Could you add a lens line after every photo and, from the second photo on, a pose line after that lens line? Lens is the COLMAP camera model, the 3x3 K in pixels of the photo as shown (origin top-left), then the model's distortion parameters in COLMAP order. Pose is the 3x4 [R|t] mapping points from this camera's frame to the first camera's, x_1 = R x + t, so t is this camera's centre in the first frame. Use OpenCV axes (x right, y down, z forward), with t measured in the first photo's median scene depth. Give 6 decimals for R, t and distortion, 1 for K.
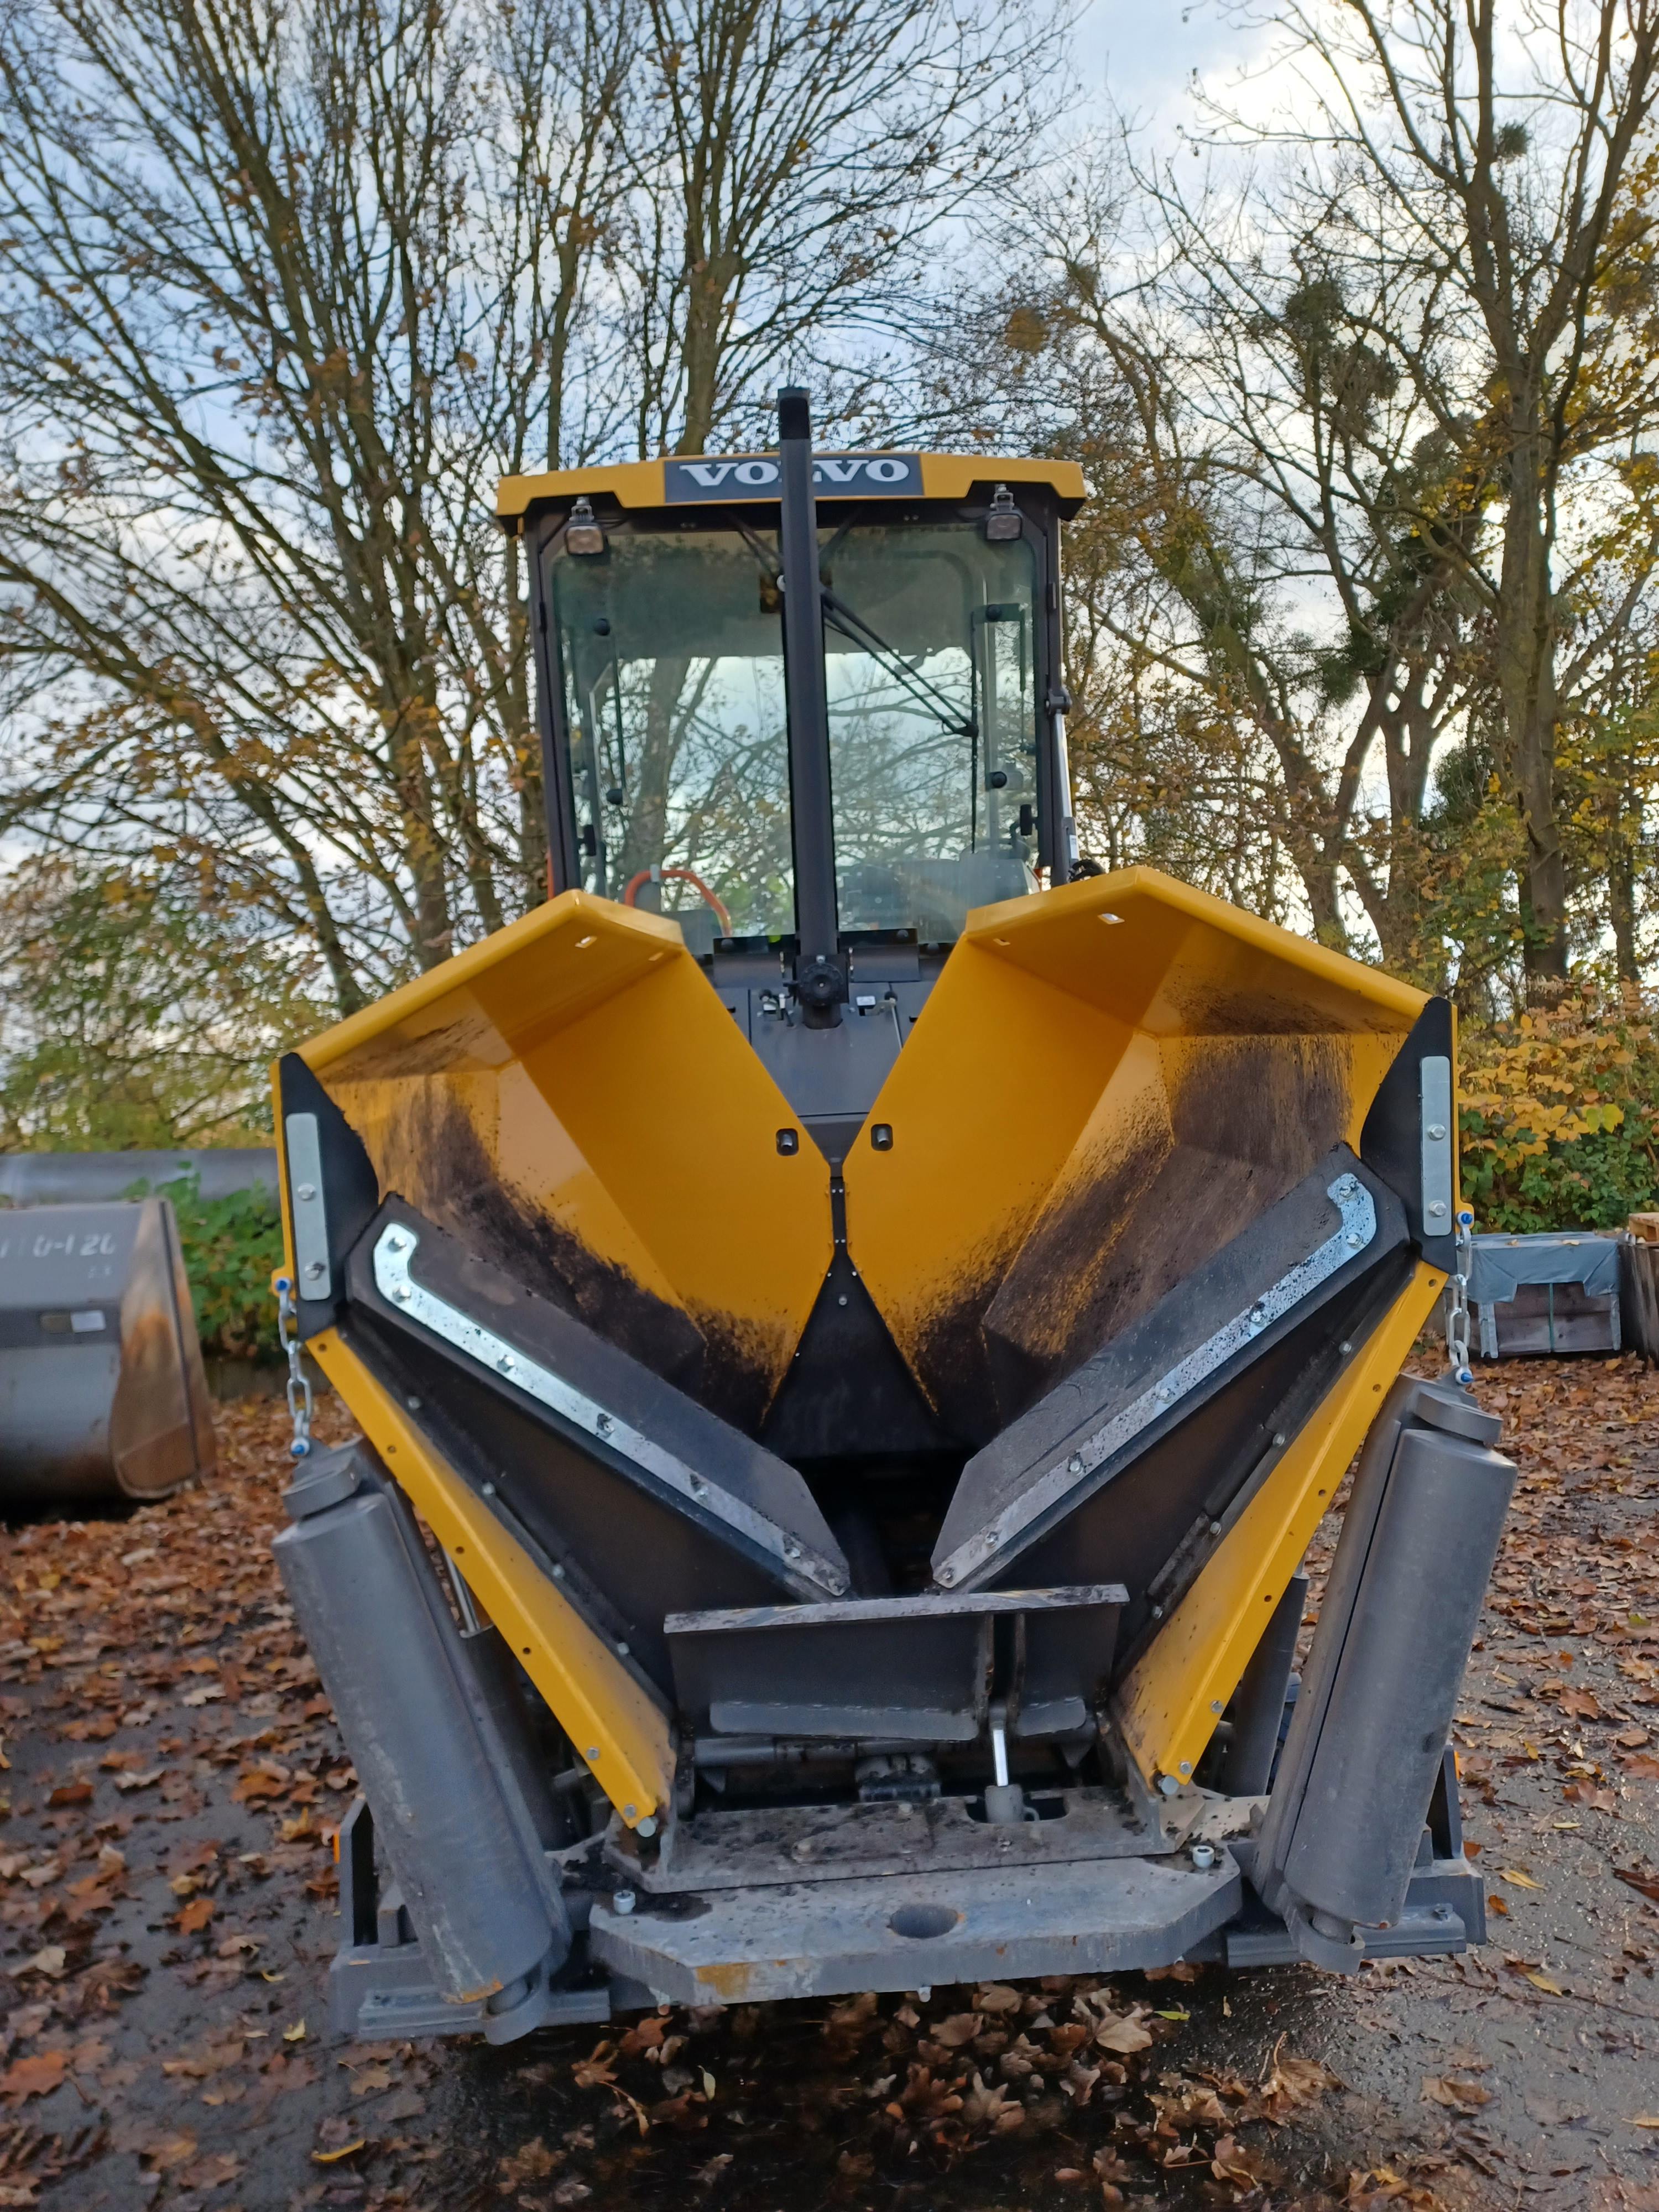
lens RADIAL K [[1657.1, 0, 833.5], [0, 1657.1, 1106.1], [0, 0, 1]] dist [0.052177, -0.023387]
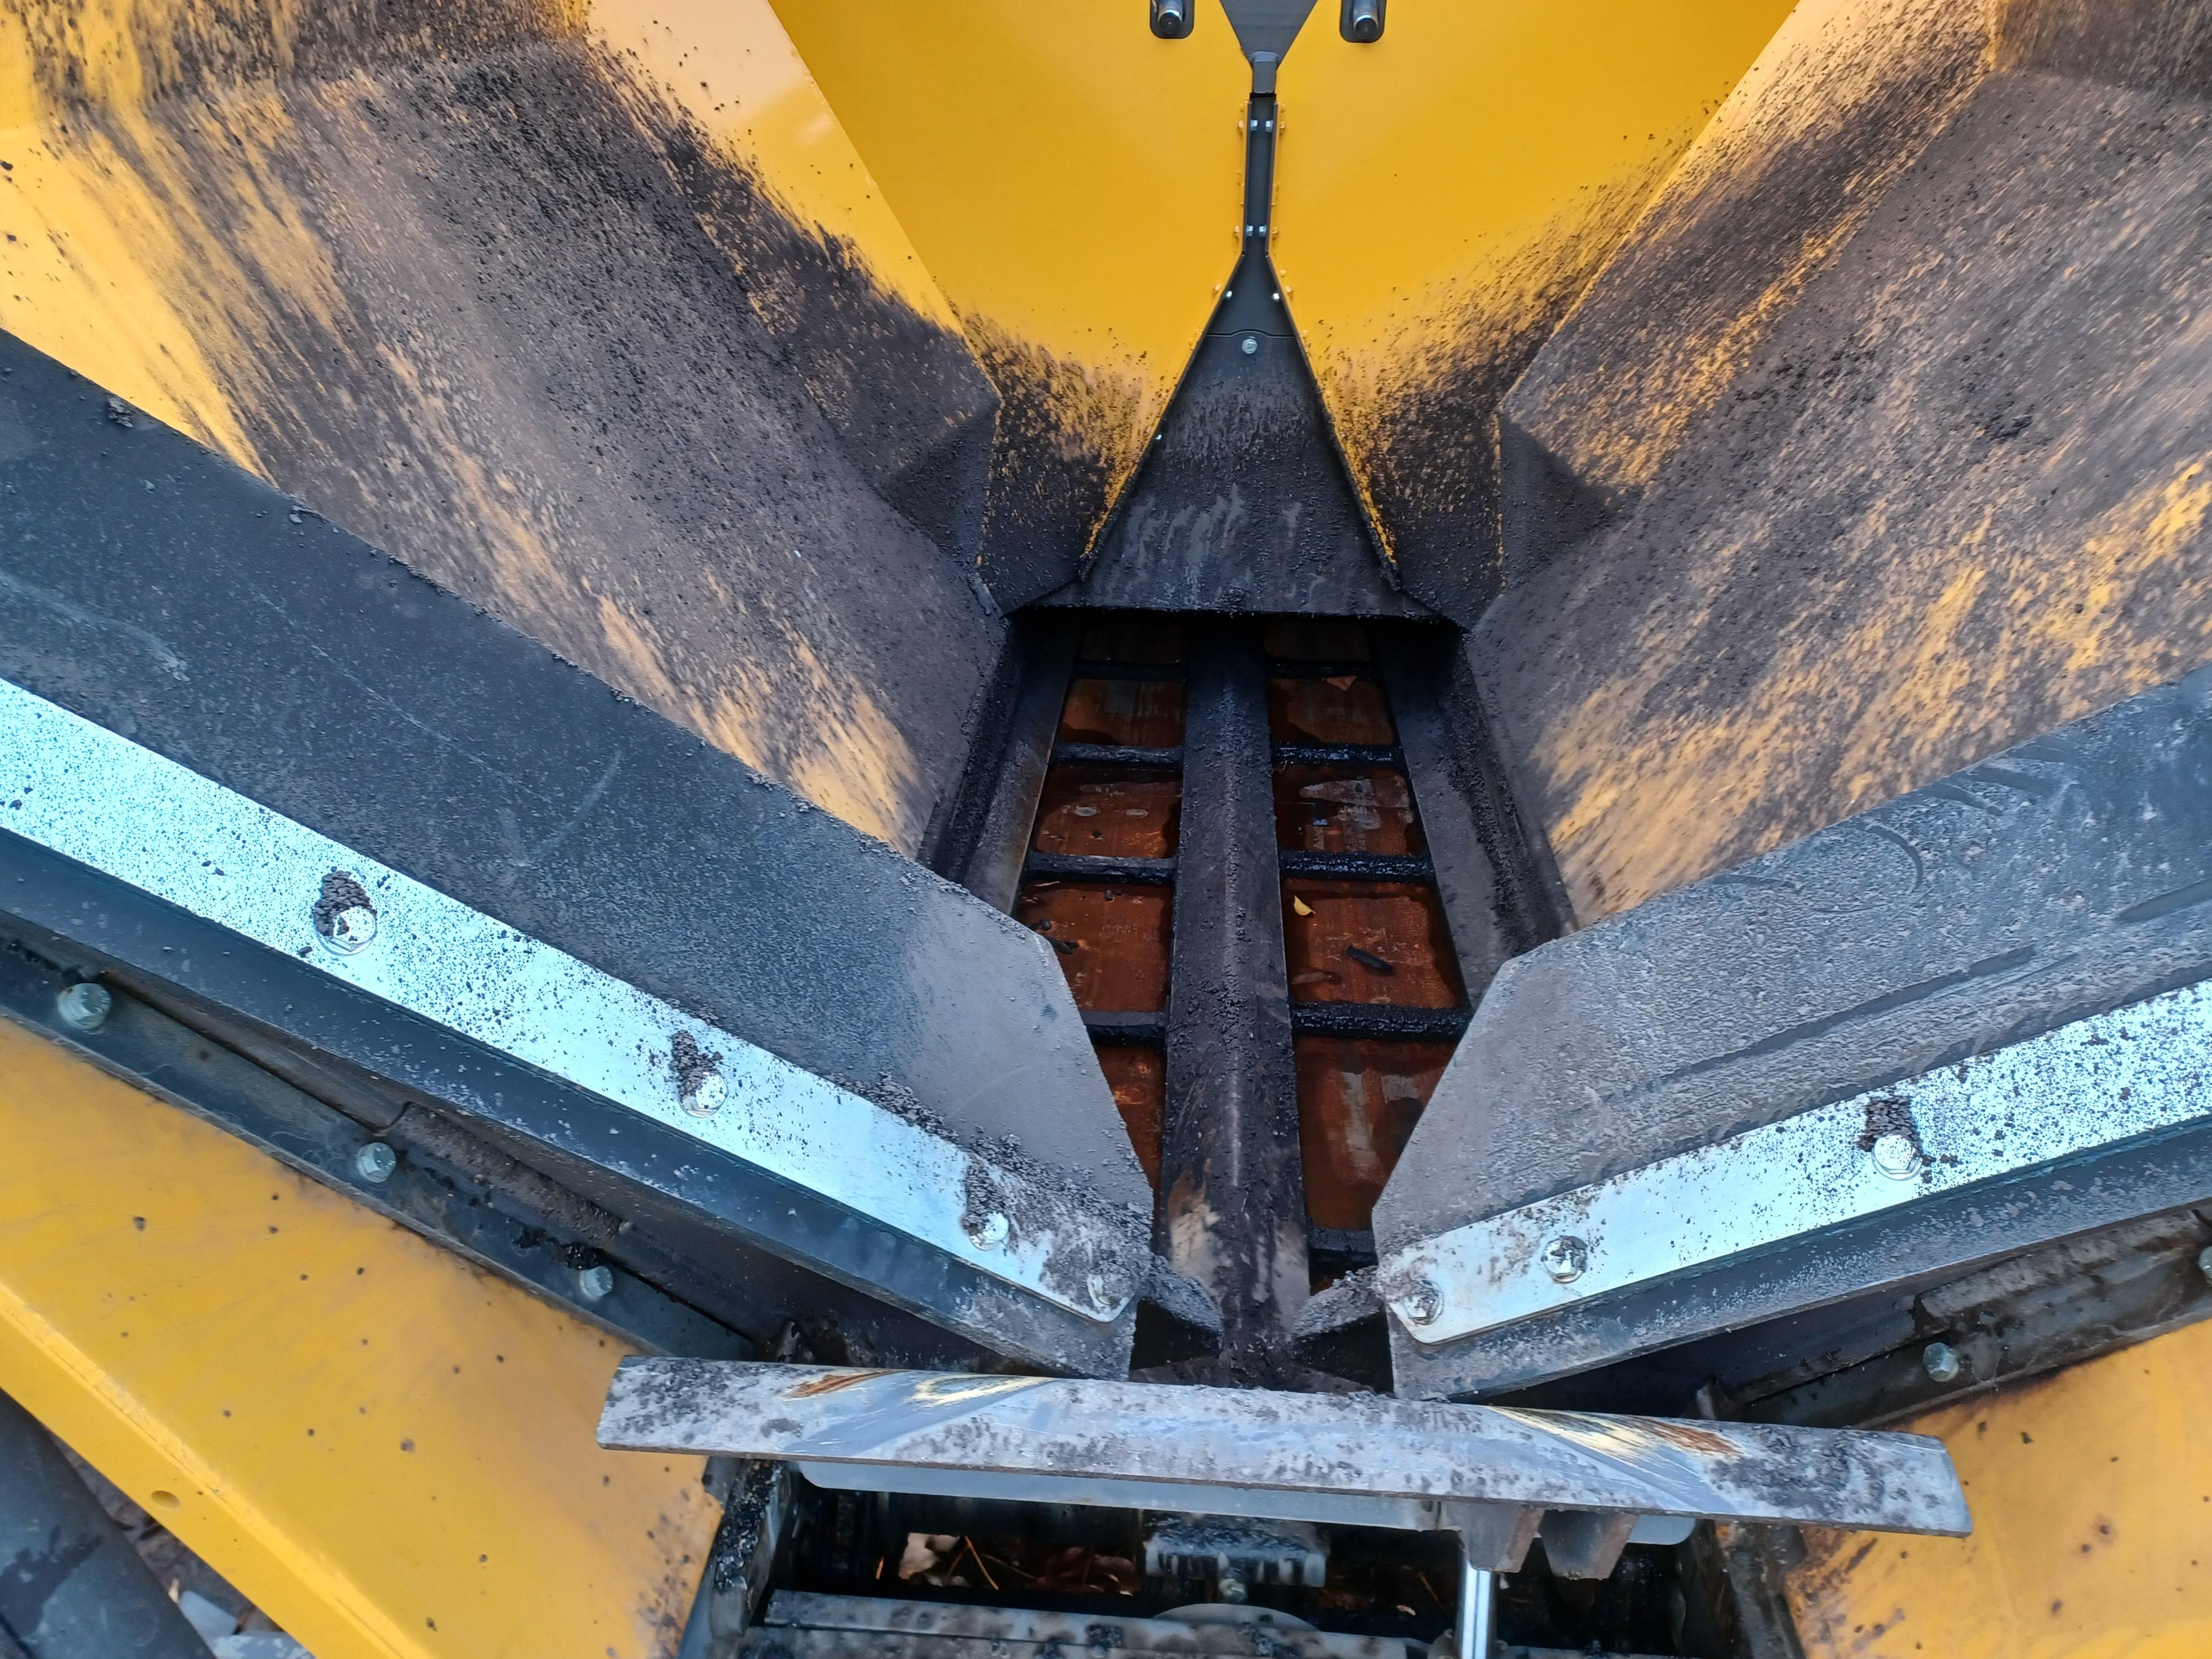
lens RADIAL K [[1657.1, 0, 1118.0], [0, 1657.1, 827.6], [0, 0, 1]] dist [0.052177, -0.023387]
pose [[0.993280, 0.103853, -0.051091, 0.007251], [-0.071098, 0.895819, 0.438694, 0.022663], [0.091328, -0.432113, 0.897183, 0.443537]]
